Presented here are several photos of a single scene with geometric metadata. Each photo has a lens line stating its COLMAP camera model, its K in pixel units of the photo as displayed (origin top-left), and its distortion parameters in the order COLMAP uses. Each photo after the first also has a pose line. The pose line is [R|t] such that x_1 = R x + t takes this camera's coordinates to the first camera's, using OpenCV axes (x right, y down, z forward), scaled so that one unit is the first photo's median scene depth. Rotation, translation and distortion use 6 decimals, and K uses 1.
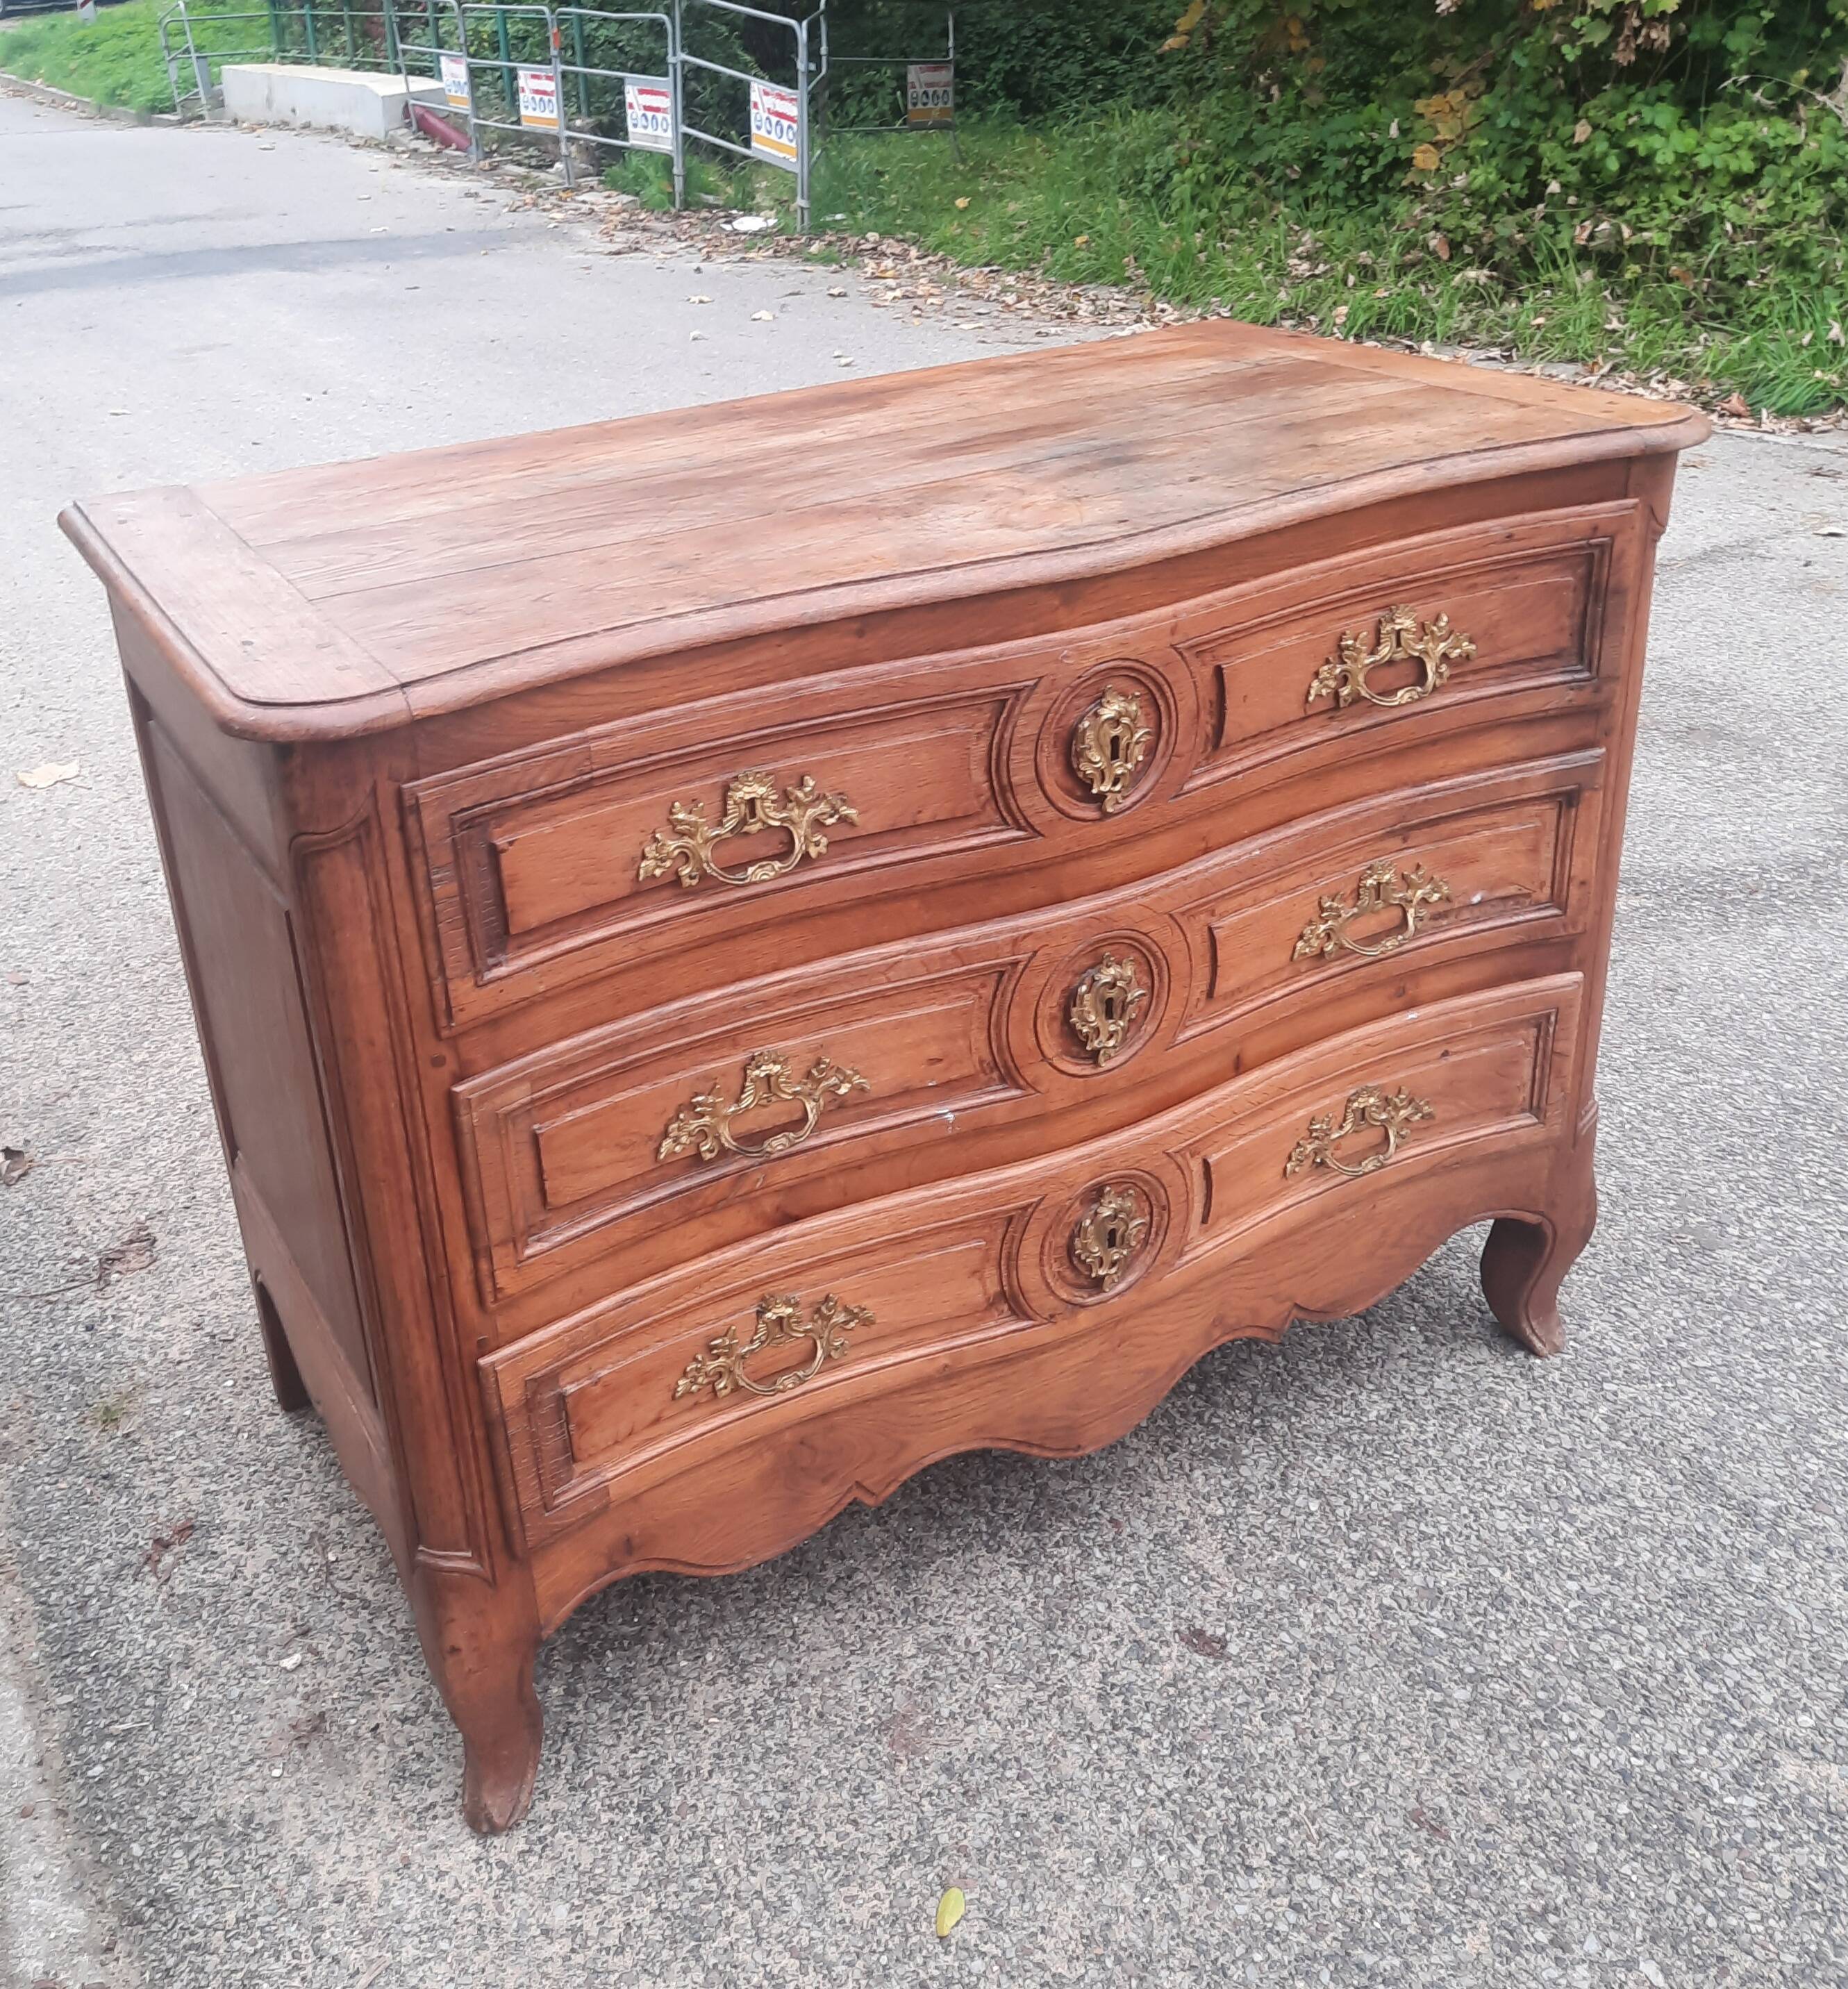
lens RADIAL K [[1969.5, 0, 864.5], [0, 1969.5, 914.7], [0, 0, 1]] dist [0.028077, 0.000000]
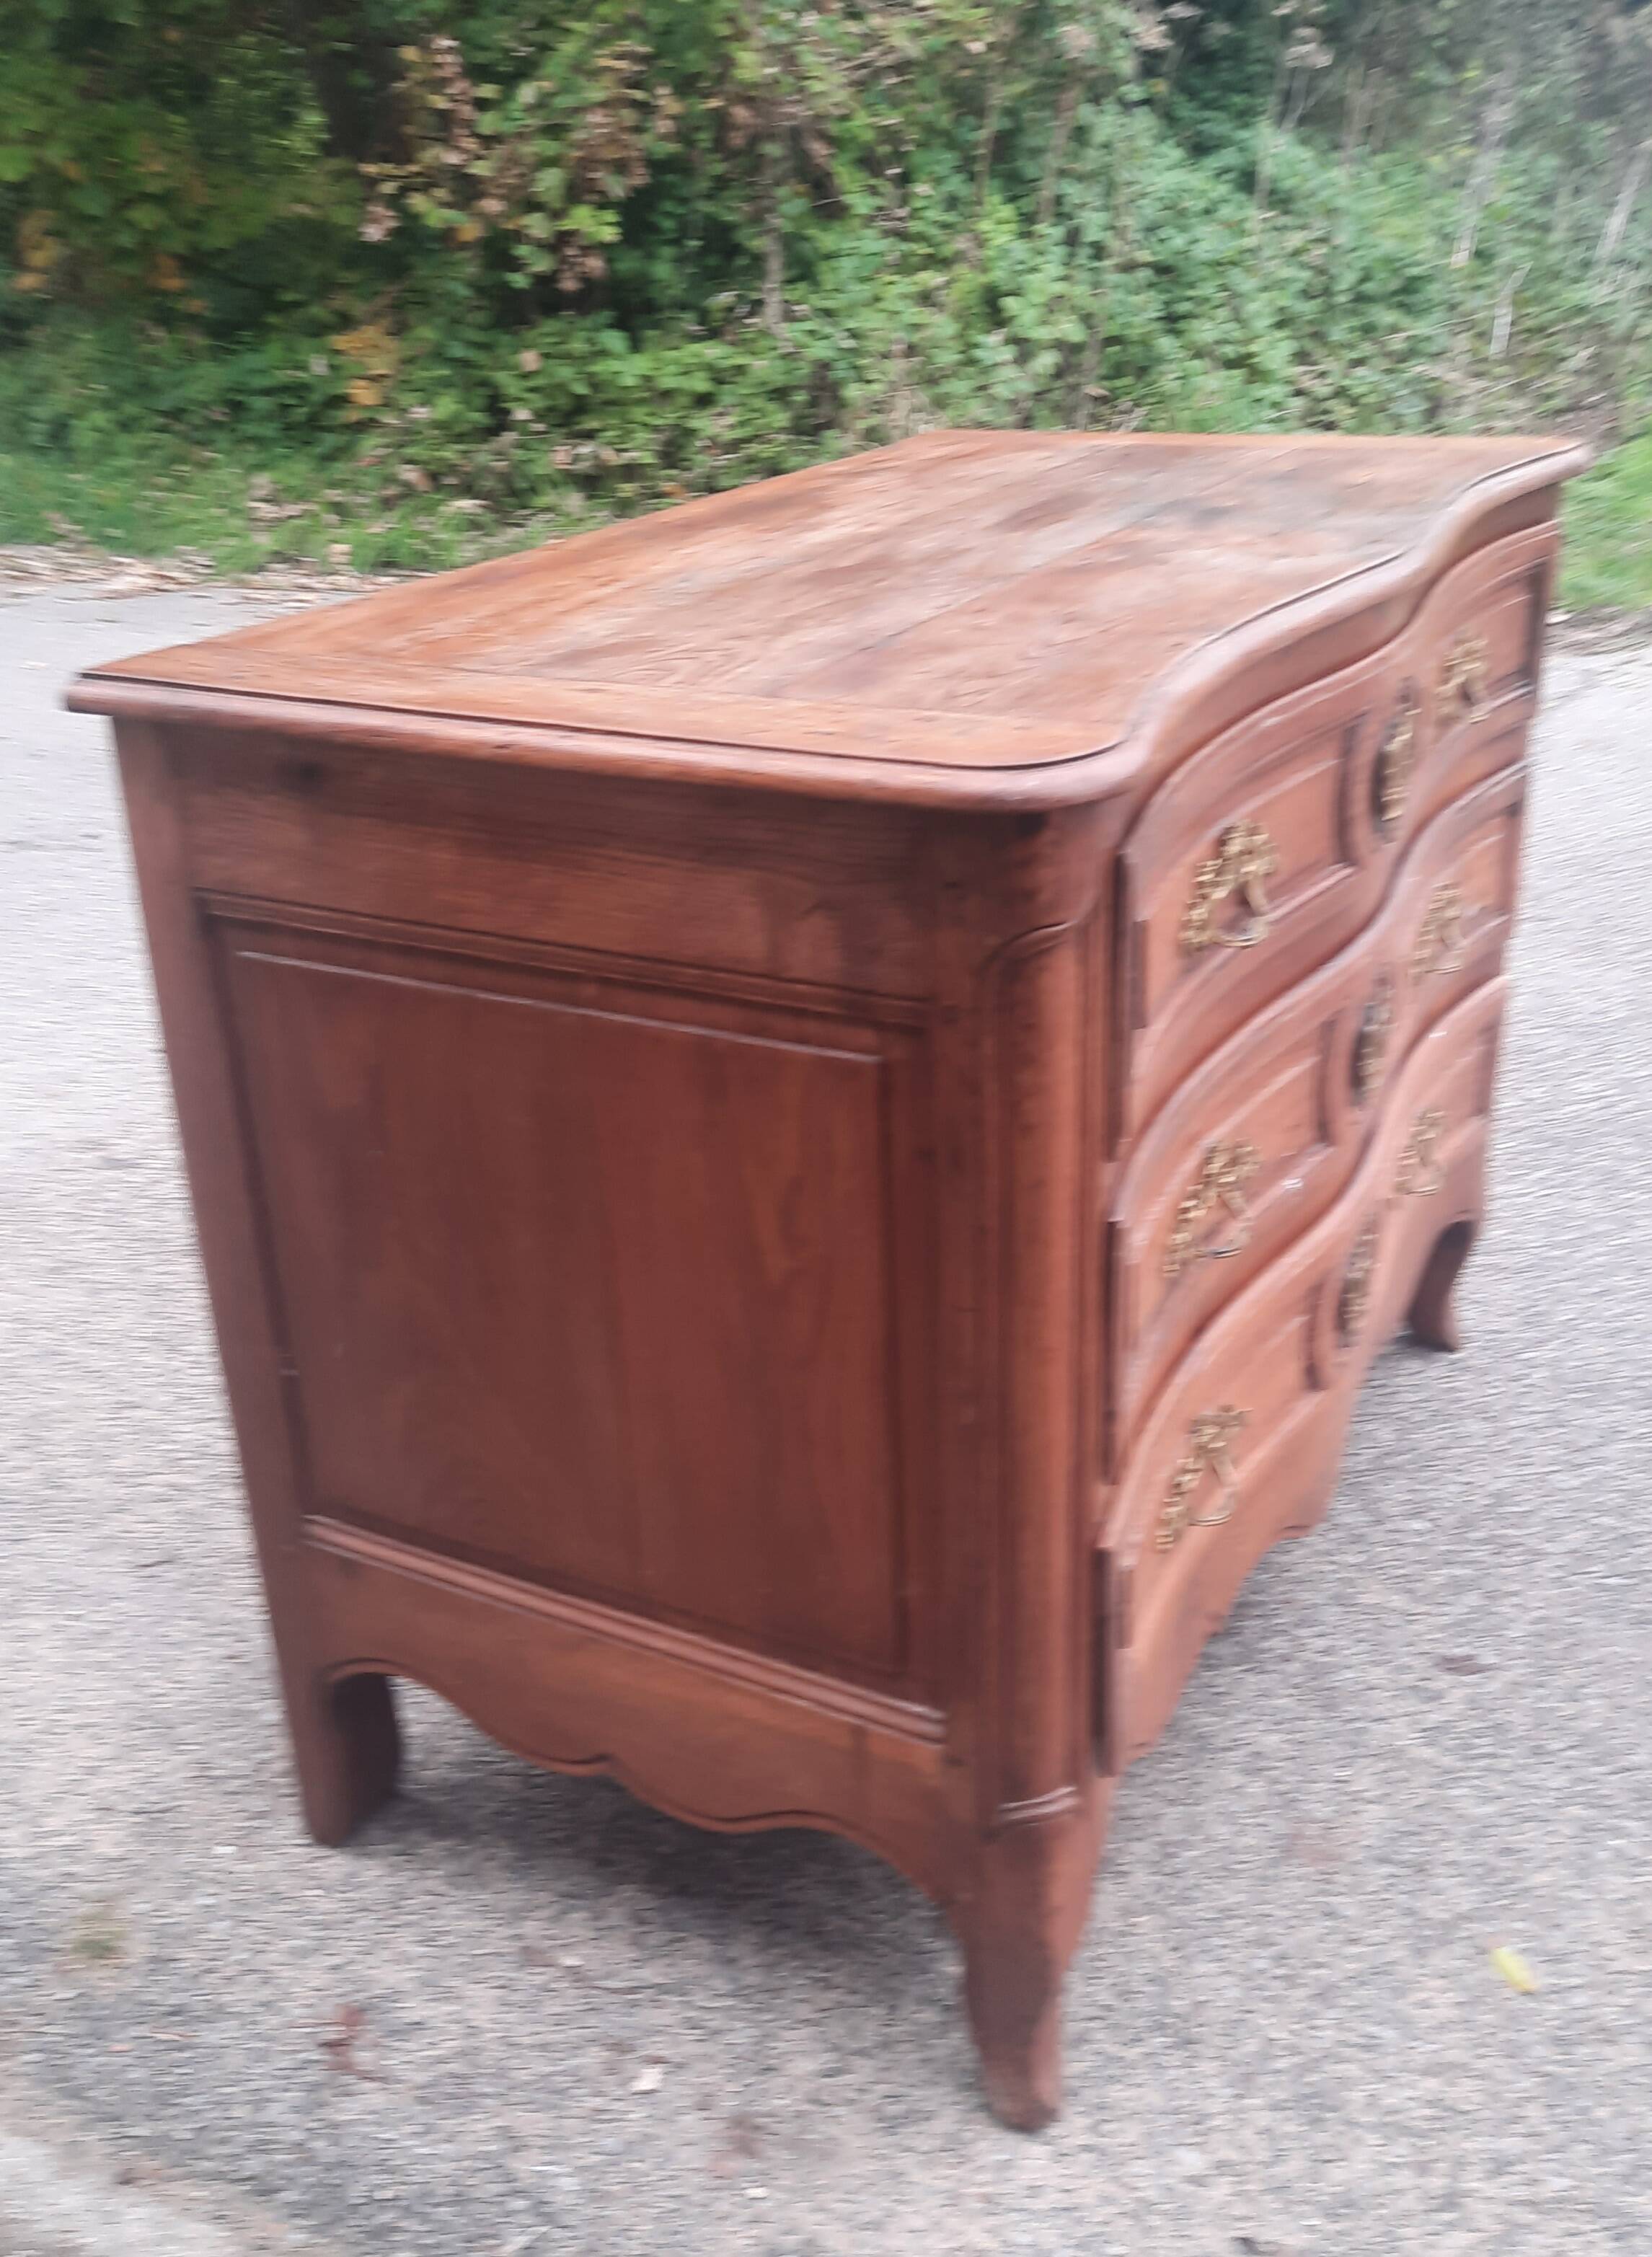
lens RADIAL K [[2102.9, 0, 769.1], [0, 2102.9, 1101.0], [0, 0, 1]] dist [0.026250, 0.000000]
pose [[0.846280, -0.199444, 0.493996, -0.649820], [0.229797, 0.973238, -0.000743, 0.009109], [-0.480628, 0.114147, 0.869464, 0.218589]]
